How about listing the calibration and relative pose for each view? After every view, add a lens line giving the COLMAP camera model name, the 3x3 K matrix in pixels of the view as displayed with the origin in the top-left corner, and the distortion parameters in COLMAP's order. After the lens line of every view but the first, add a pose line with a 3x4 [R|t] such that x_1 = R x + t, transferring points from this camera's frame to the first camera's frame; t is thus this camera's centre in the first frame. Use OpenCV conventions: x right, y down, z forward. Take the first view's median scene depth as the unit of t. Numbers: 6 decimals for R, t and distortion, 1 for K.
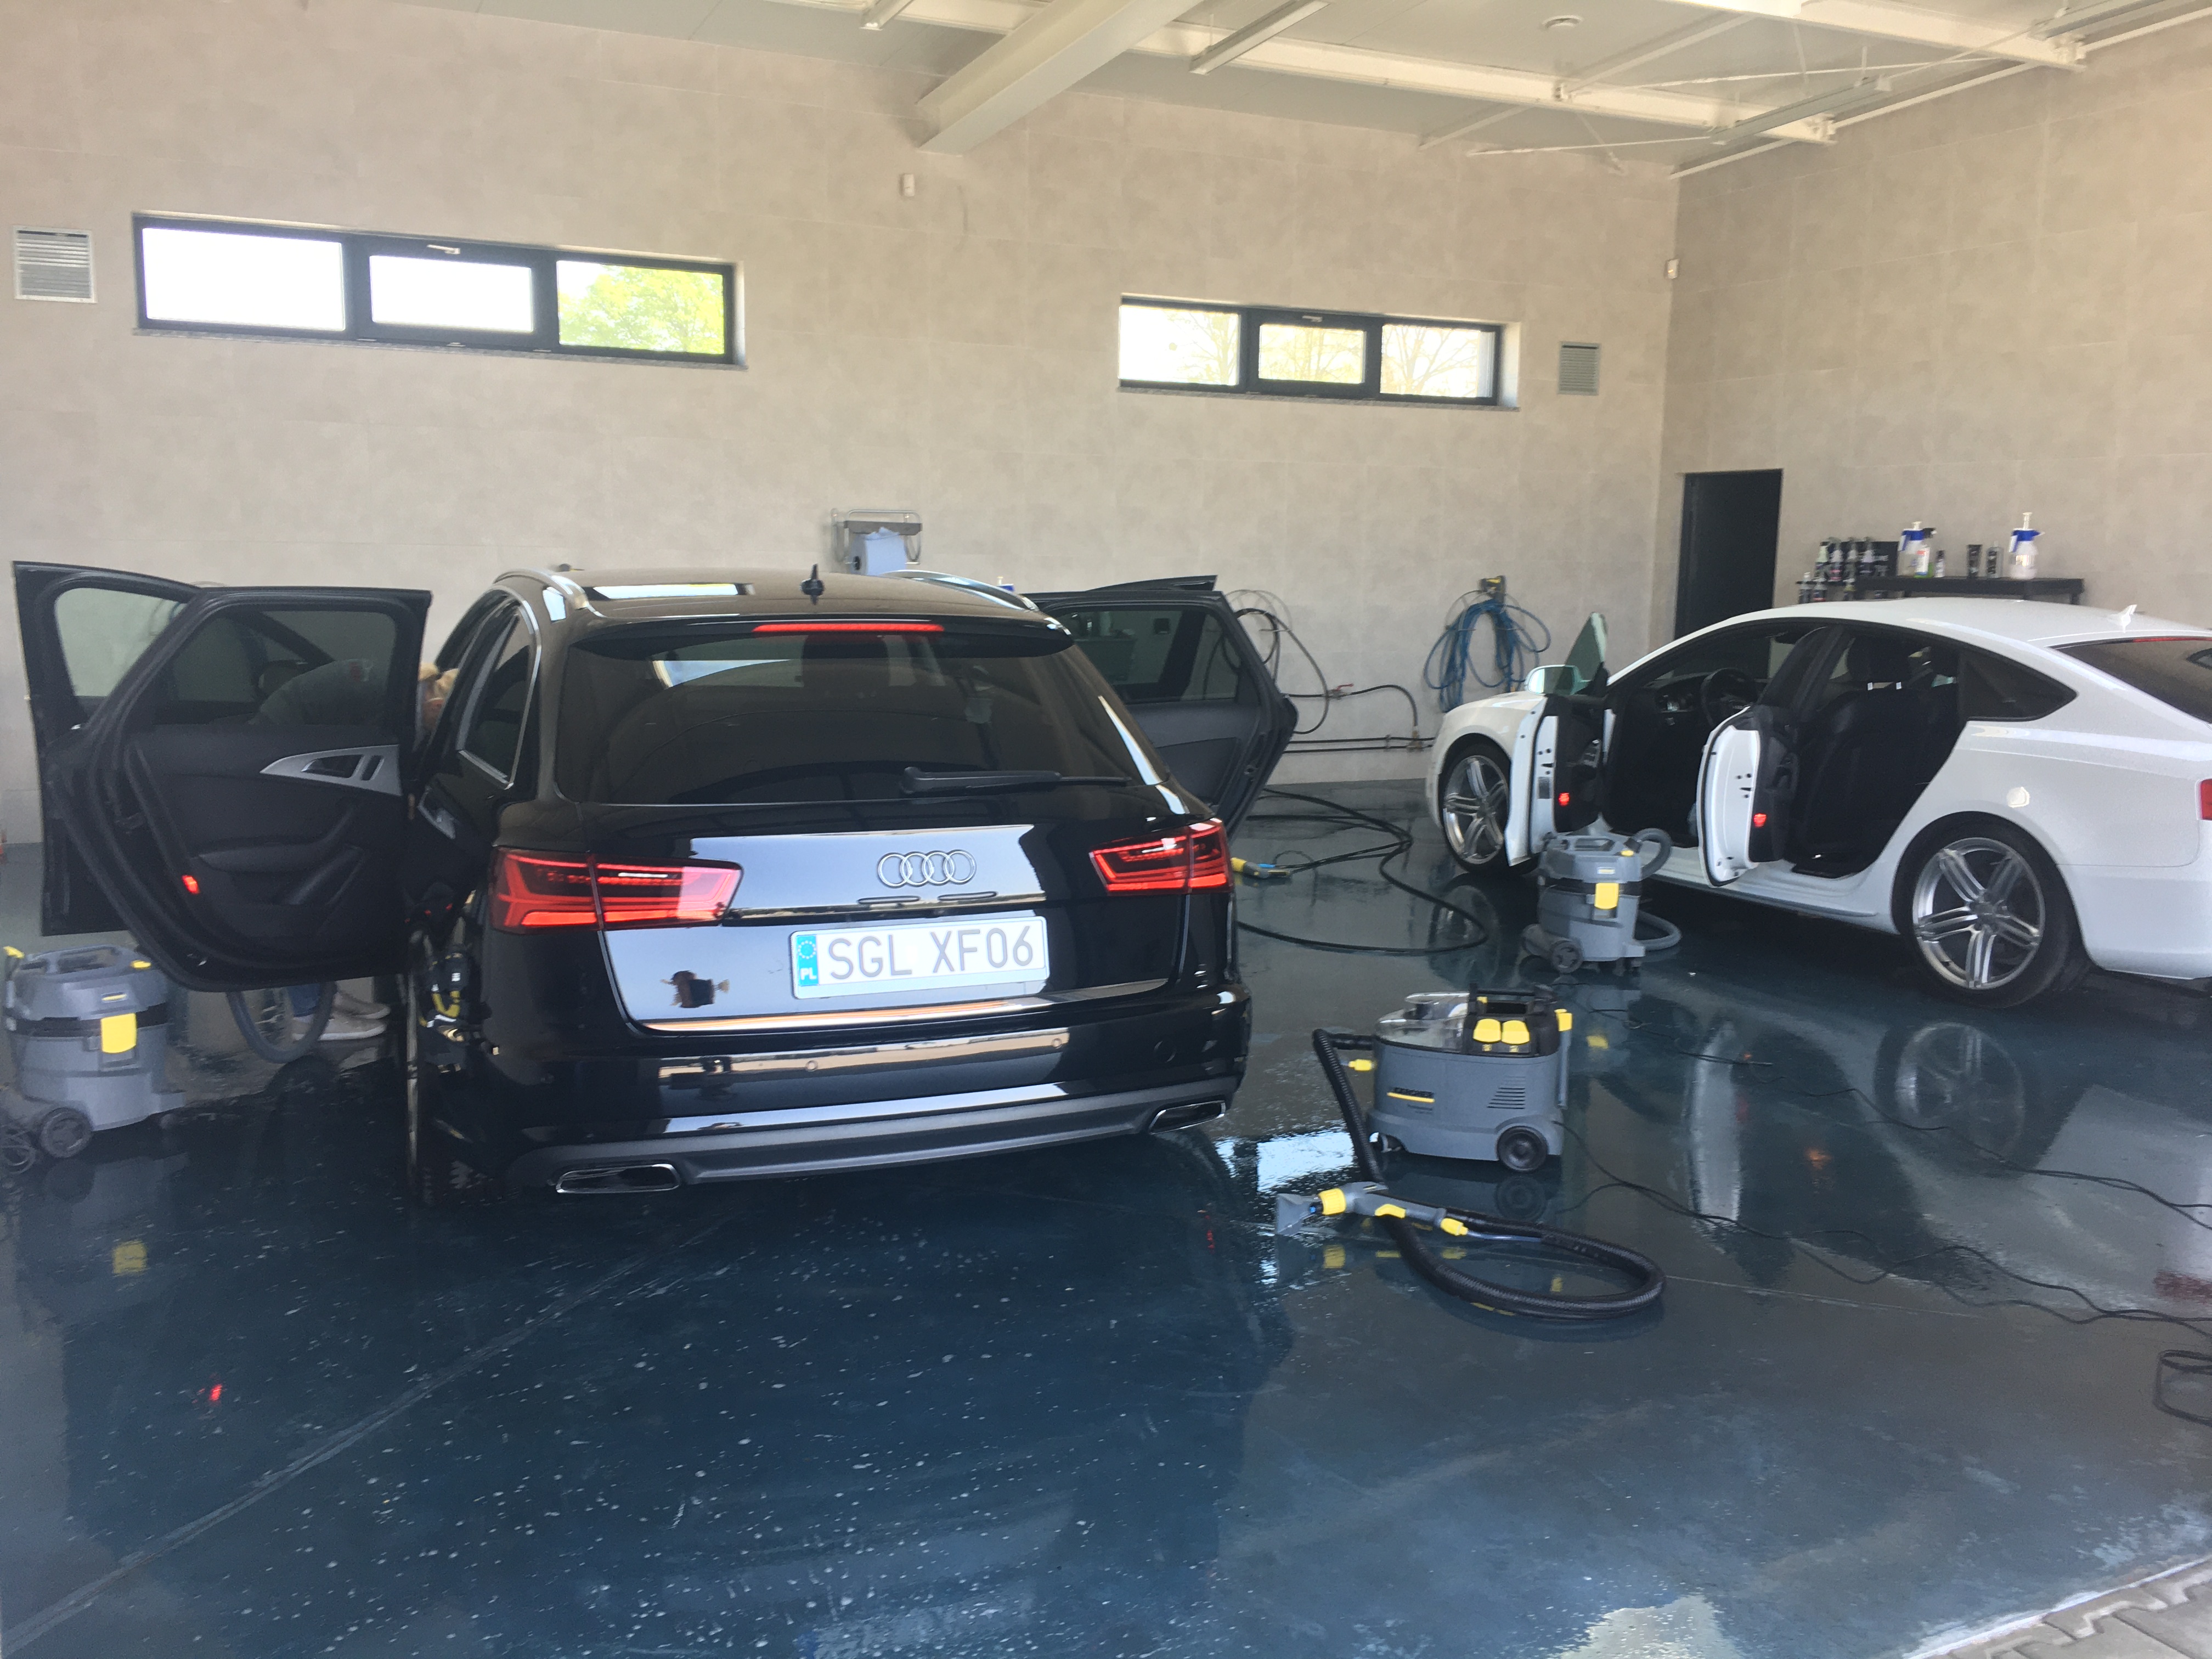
lens RADIAL K [[1962.6, 0, 1106.0], [0, 1962.6, 829.5], [0, 0, 1]] dist [0.009485, -0.013567]
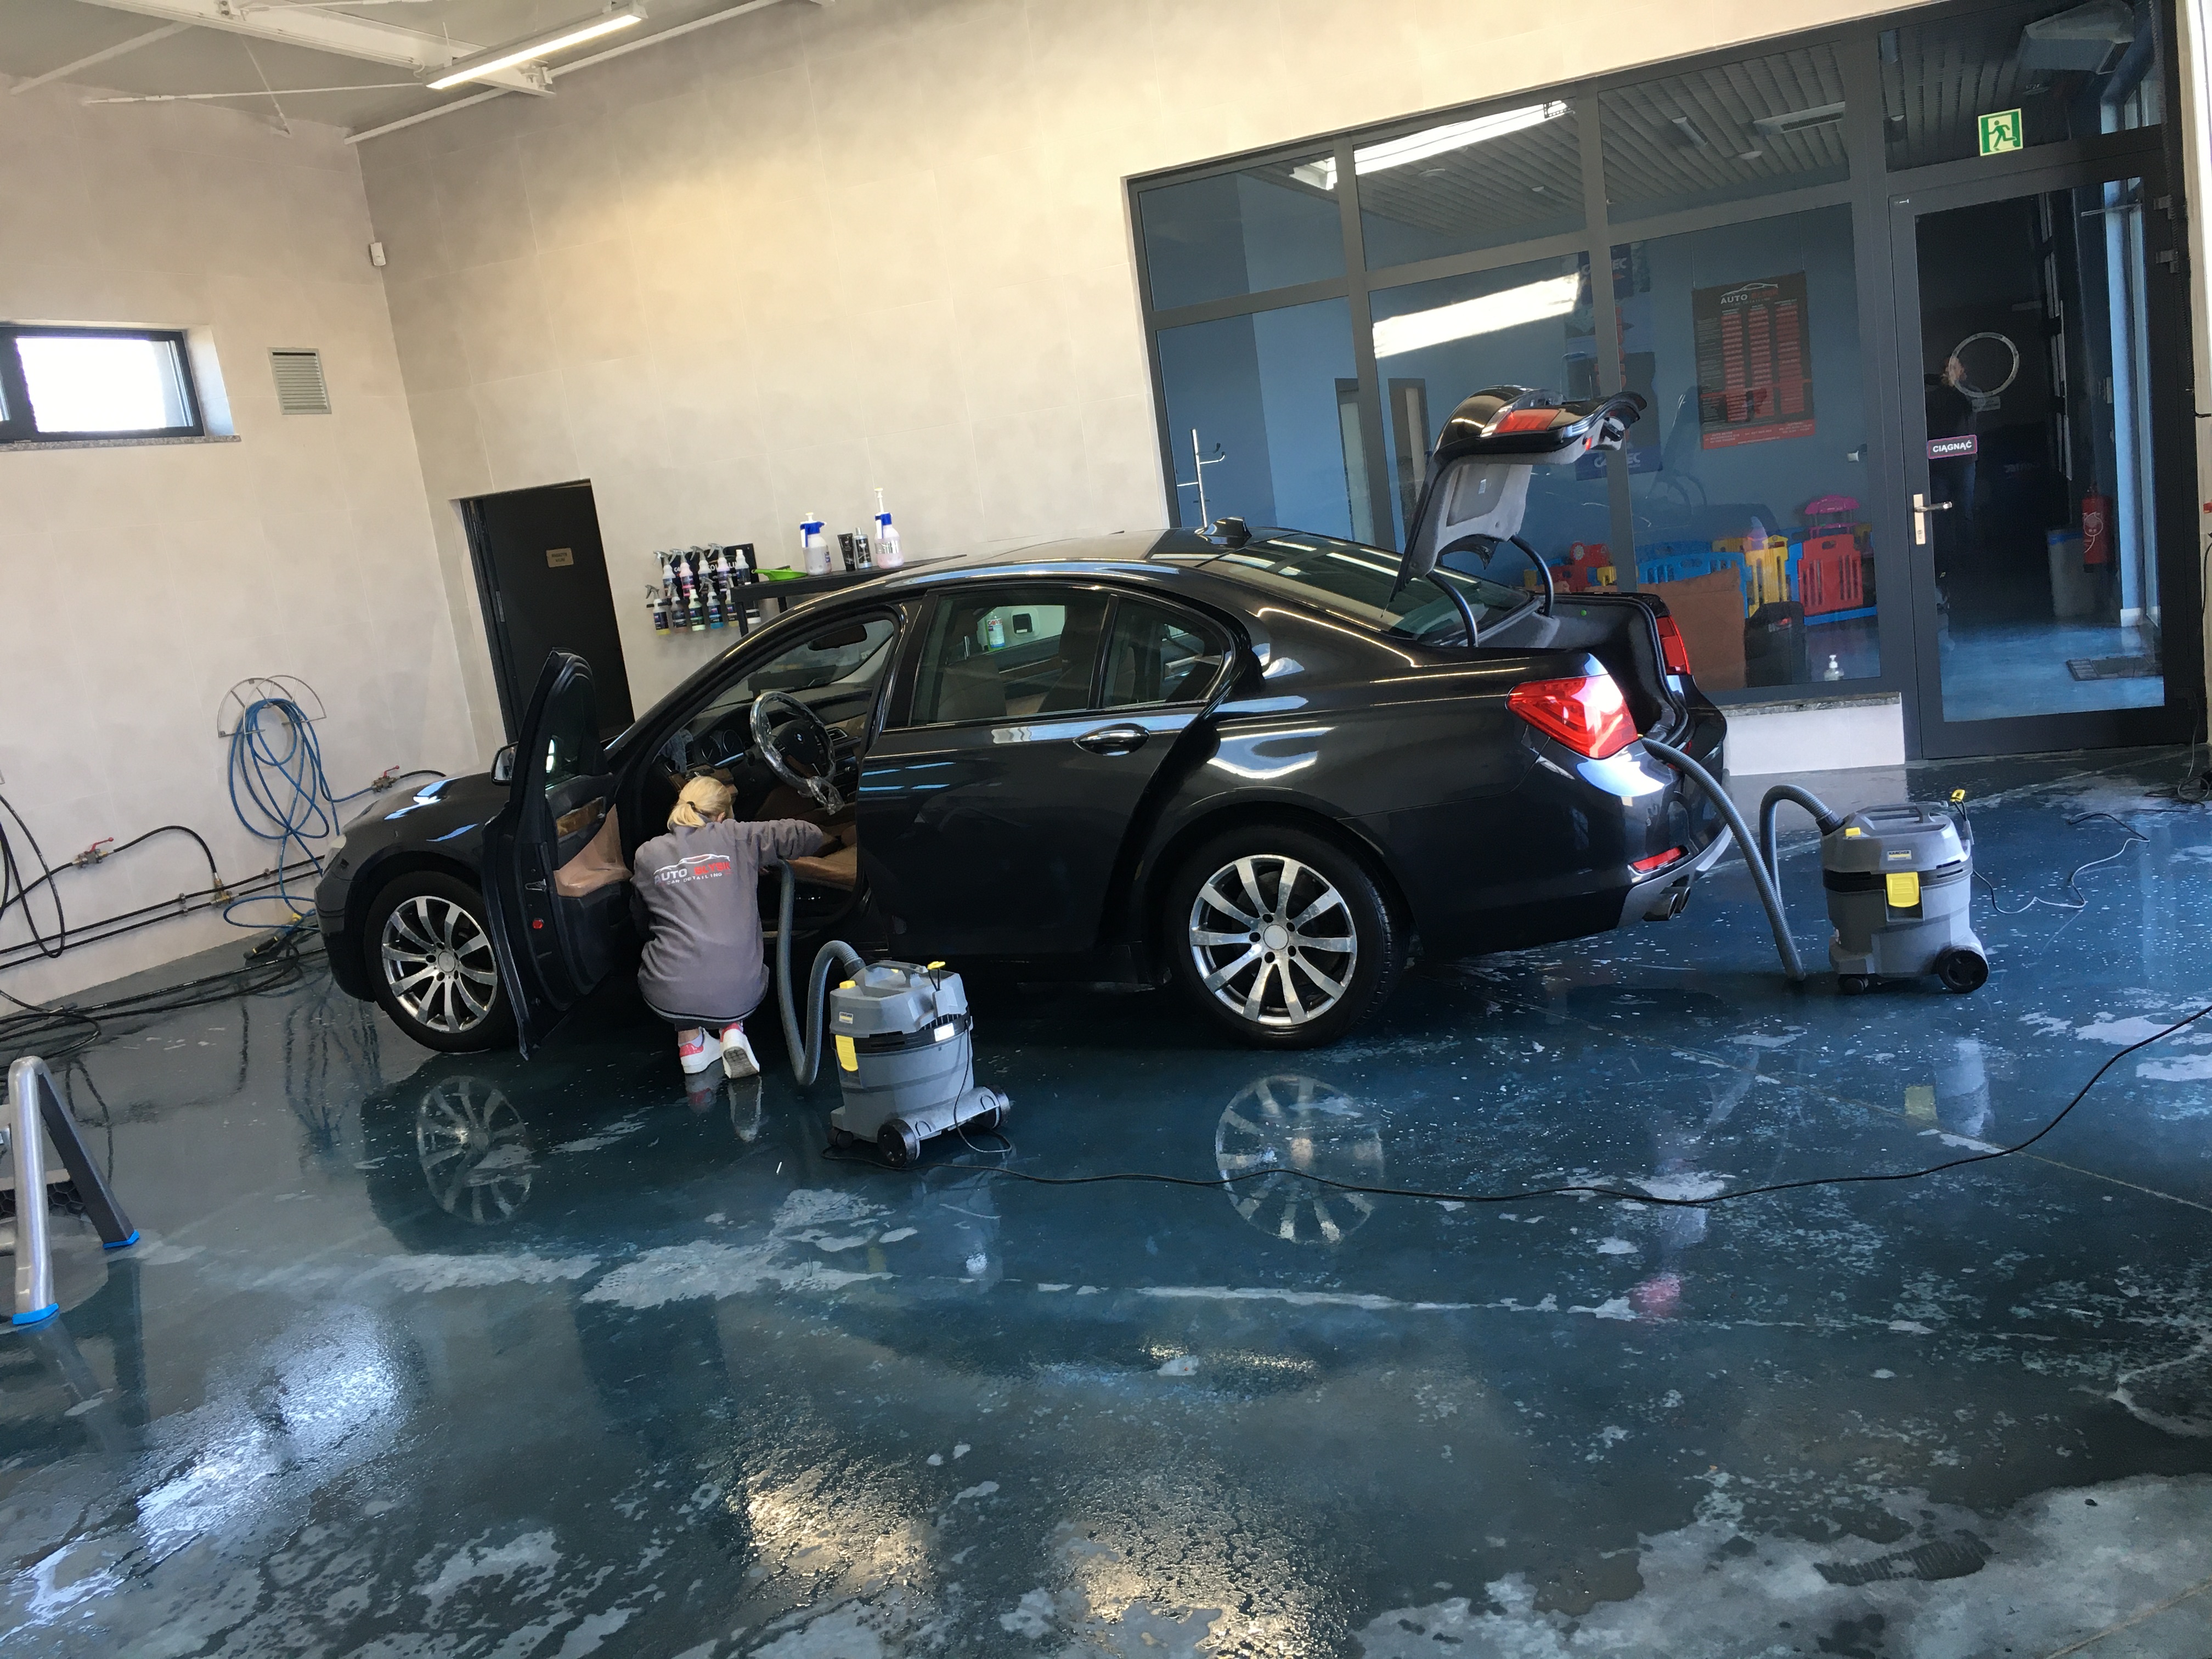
lens RADIAL K [[1962.6, 0, 1106.0], [0, 1962.6, 829.5], [0, 0, 1]] dist [0.009485, -0.013567]
pose [[0.743305, -0.212403, 0.634336, -0.055168], [0.228316, 0.971865, 0.057886, -0.034866], [-0.628784, 0.101802, 0.770887, 0.221672]]
